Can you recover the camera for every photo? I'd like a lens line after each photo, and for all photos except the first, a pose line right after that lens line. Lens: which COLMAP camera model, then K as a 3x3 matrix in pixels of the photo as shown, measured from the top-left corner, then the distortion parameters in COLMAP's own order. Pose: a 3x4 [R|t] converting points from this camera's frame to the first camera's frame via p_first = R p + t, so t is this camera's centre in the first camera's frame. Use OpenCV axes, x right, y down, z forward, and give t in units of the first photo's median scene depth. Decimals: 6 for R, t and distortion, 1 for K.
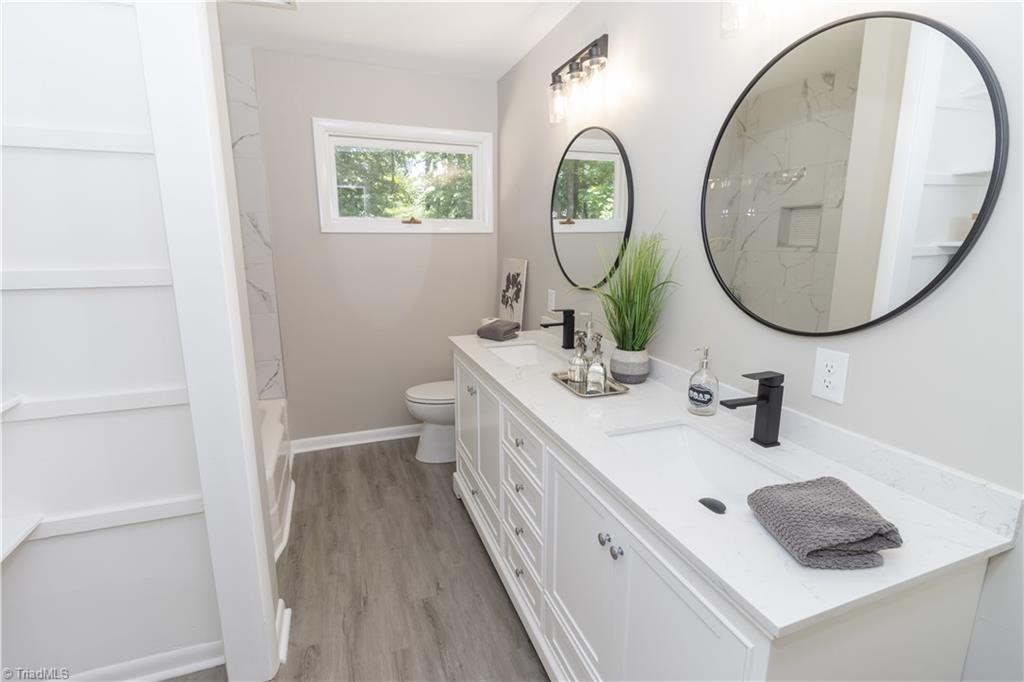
lens RADIAL K [[480.9, 0, 509.2], [0, 480.9, 330.8], [0, 0, 1]] dist [0.003797, 0.000316]
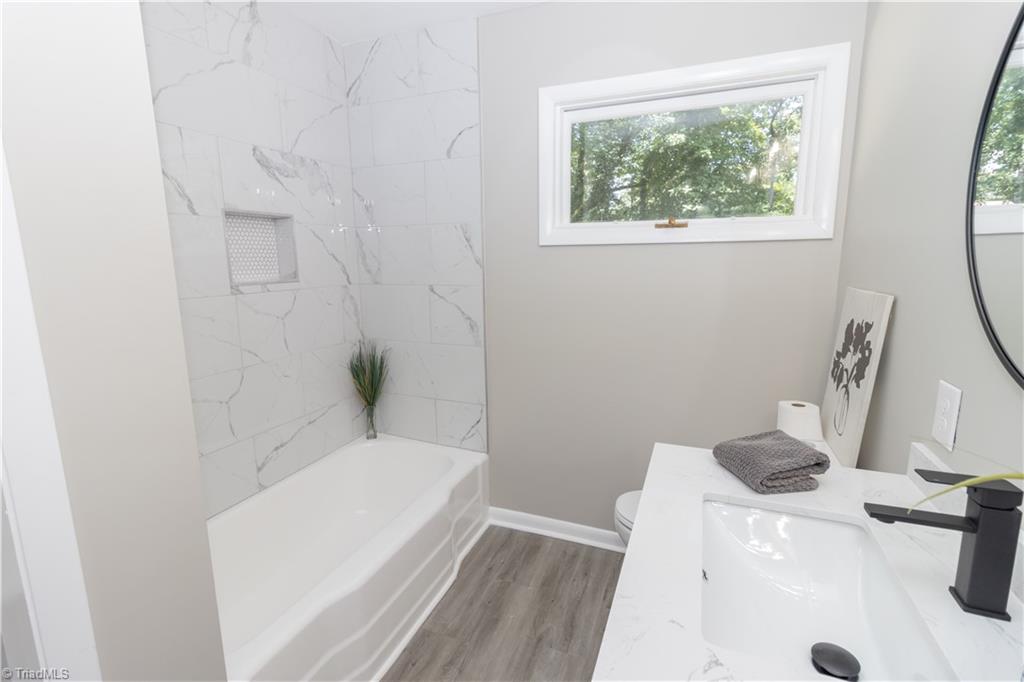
lens RADIAL K [[467.3, 0, 508.1], [0, 467.3, 329.0], [0, 0, 1]] dist [-0.003341, -0.000323]
pose [[0.730393, 0.094436, -0.676467, 0.067603], [-0.115630, 0.993196, 0.013805, -0.080301], [0.673168, 0.068137, 0.736343, 0.441549]]
